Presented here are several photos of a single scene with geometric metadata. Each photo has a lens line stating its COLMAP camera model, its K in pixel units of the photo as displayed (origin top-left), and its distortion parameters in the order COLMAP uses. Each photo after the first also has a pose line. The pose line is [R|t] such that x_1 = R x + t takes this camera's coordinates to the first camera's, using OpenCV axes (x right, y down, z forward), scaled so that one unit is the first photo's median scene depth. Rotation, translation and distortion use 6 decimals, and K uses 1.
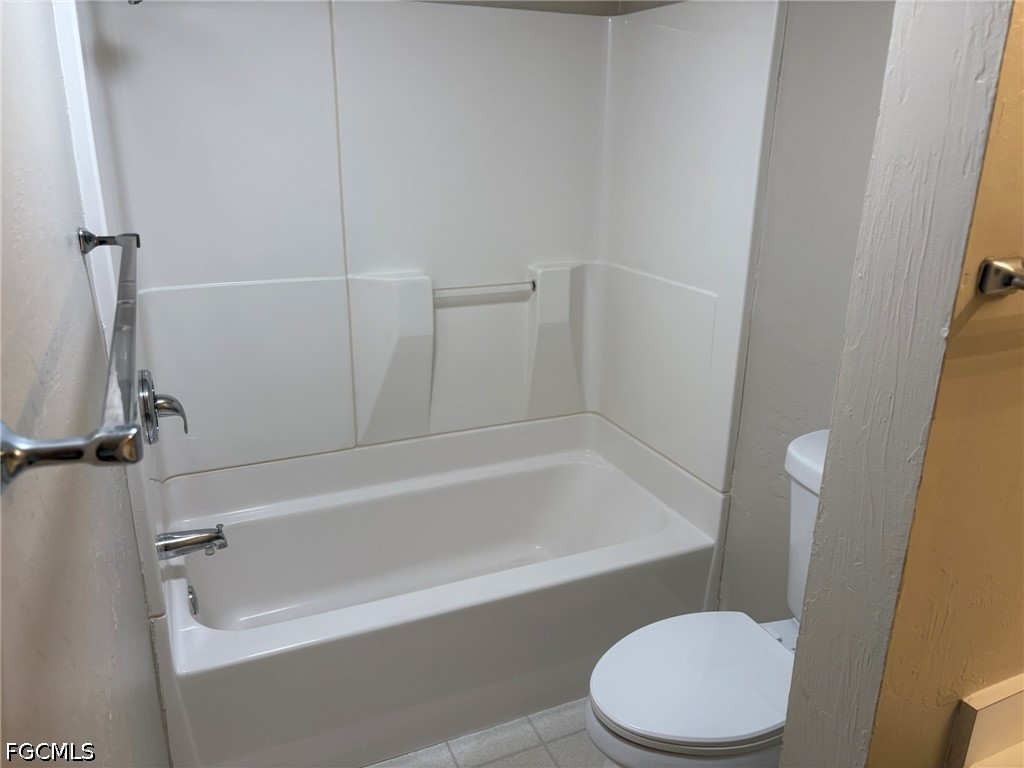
lens RADIAL K [[771.8, 0, 511.1], [0, 771.8, 375.0], [0, 0, 1]] dist [0.049667, -0.053265]
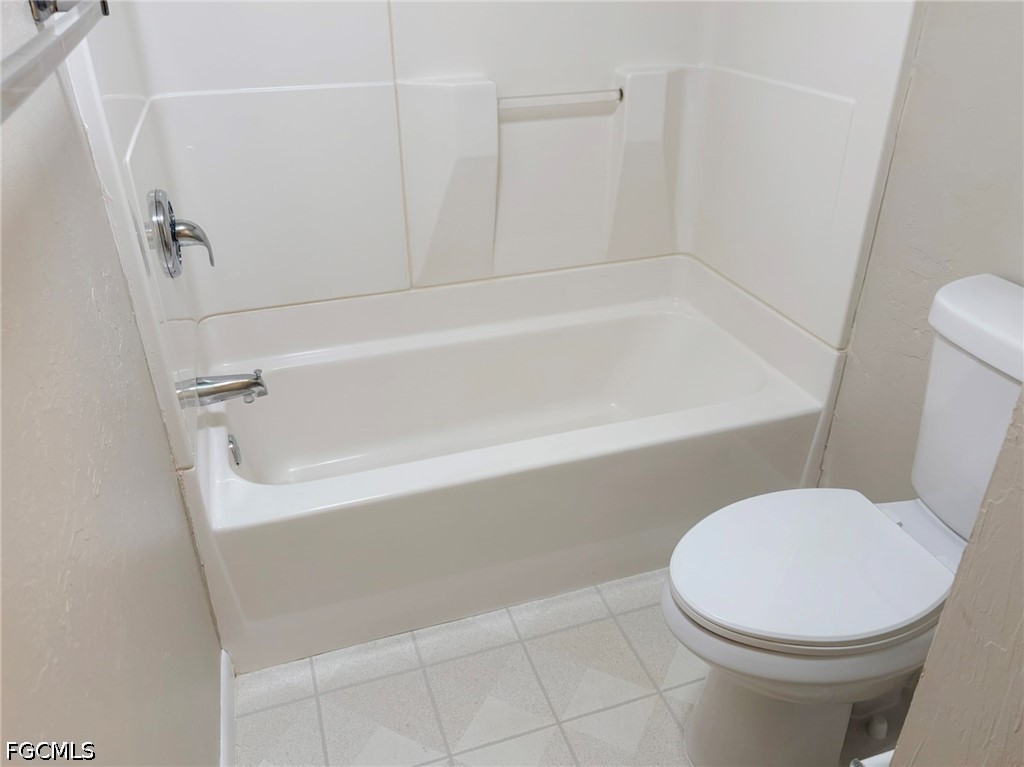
lens RADIAL K [[796.6, 0, 516.5], [0, 796.6, 384.1], [0, 0, 1]] dist [0.004695, -0.006567]
pose [[0.995669, 0.029573, -0.088135, 0.003230], [-0.011235, 0.979383, 0.201700, 0.019025], [0.092283, -0.199837, 0.975474, 0.124333]]
